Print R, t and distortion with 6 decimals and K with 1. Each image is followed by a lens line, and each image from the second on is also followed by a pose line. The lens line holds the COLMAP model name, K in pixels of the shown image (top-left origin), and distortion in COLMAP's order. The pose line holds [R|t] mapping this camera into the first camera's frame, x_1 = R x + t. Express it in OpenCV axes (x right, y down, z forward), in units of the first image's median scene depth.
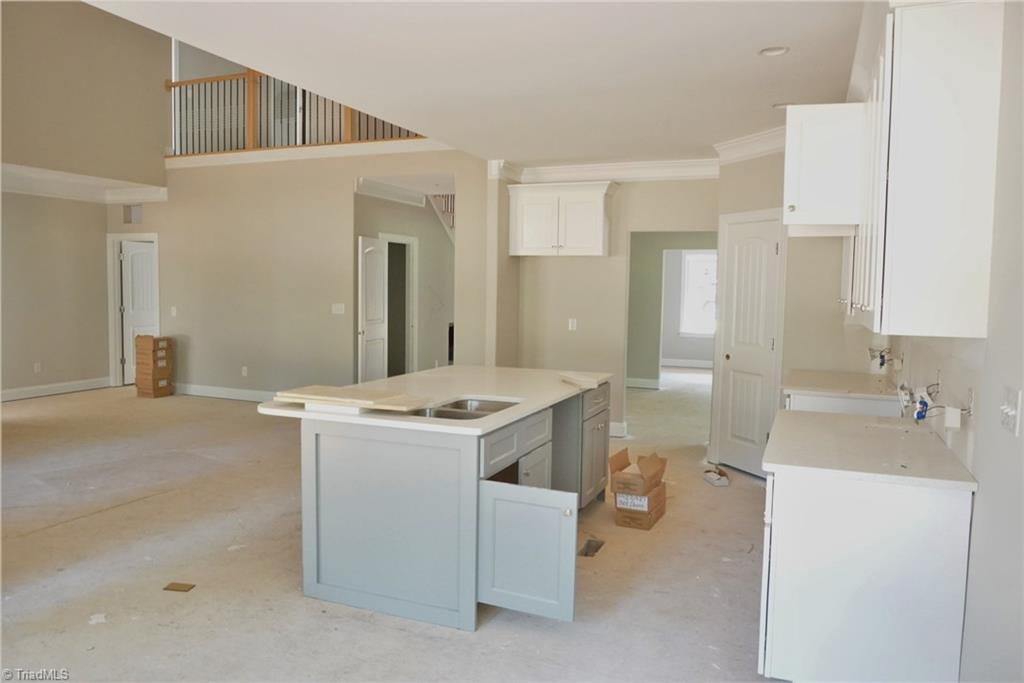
lens RADIAL K [[727.0, 0, 512.0], [0, 727.0, 341.5], [0, 0, 1]] dist [-0.059330, 0.044155]
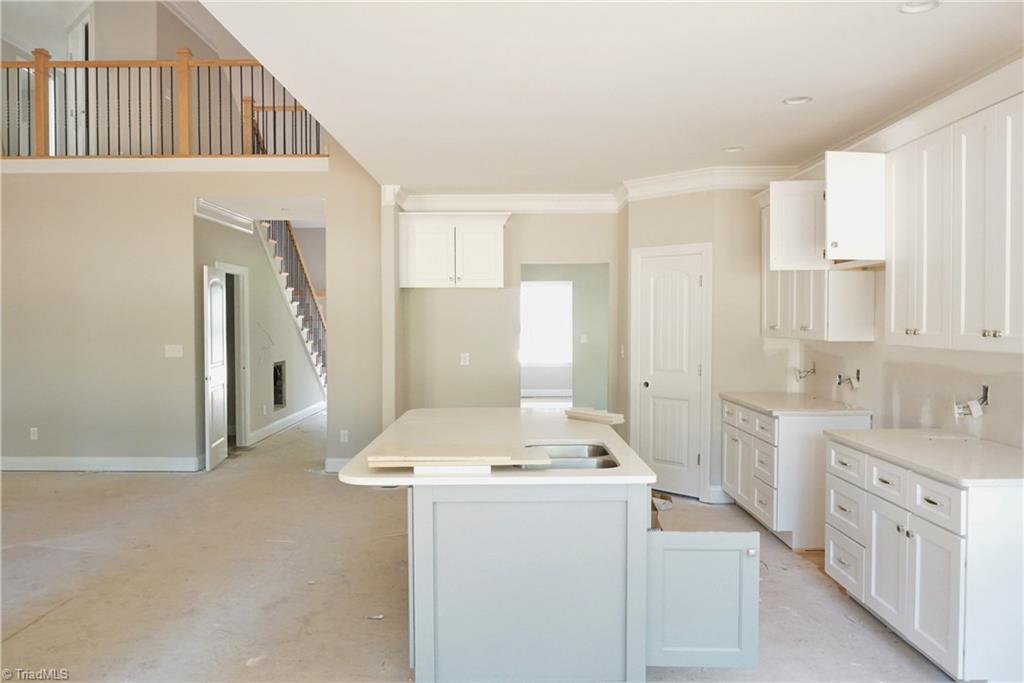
lens RADIAL K [[727.0, 0, 512.0], [0, 727.0, 341.5], [0, 0, 1]] dist [-0.059330, 0.044155]
pose [[0.922575, -0.028321, 0.384777, -0.185194], [0.045158, 0.998374, -0.034793, -0.008422], [-0.383166, 0.049475, 0.922353, 0.071564]]
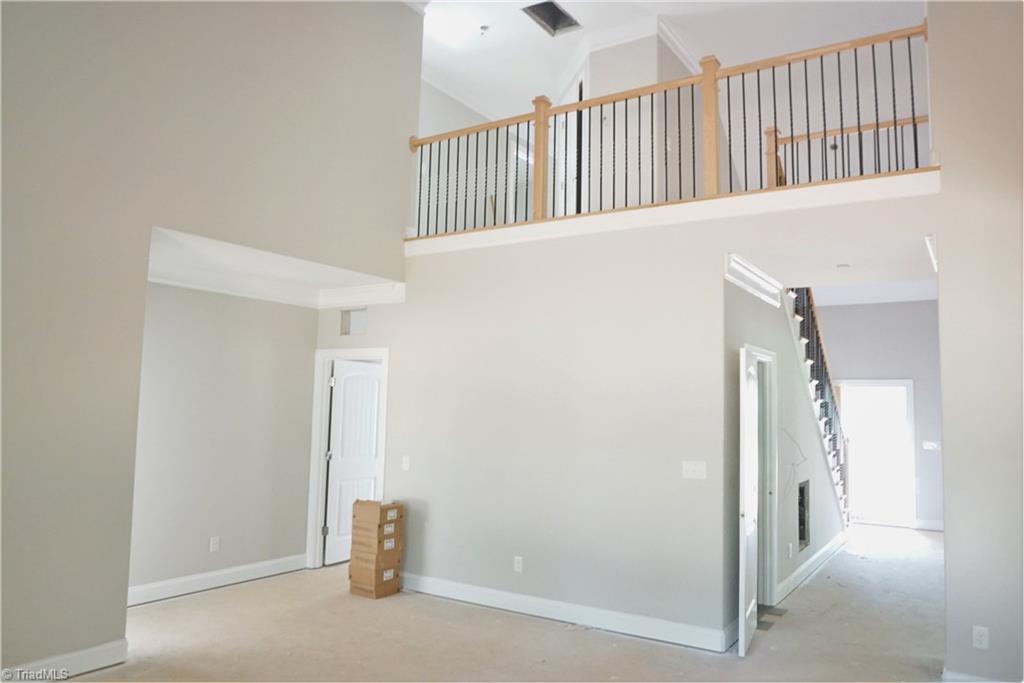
lens RADIAL K [[727.0, 0, 512.0], [0, 727.0, 341.5], [0, 0, 1]] dist [-0.059330, 0.044155]
pose [[0.983052, -0.012186, -0.182921, -0.258376], [-0.019533, 0.985146, -0.170604, -0.041688], [0.182282, 0.171286, 0.968212, 0.357257]]
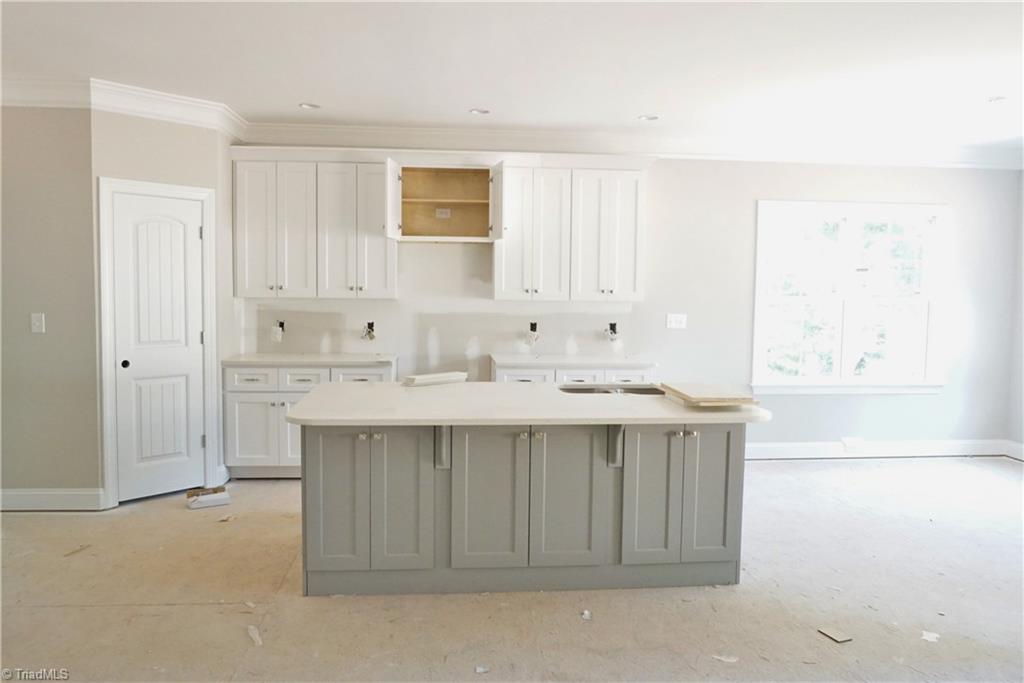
lens RADIAL K [[757.2, 0, 512.0], [0, 757.2, 341.5], [0, 0, 1]] dist [-0.049059, 0.001108]
pose [[-0.471970, -0.080564, 0.877926, -0.400482], [0.047856, 0.992007, 0.116759, -0.050735], [-0.880315, 0.097121, -0.464342, 0.664286]]
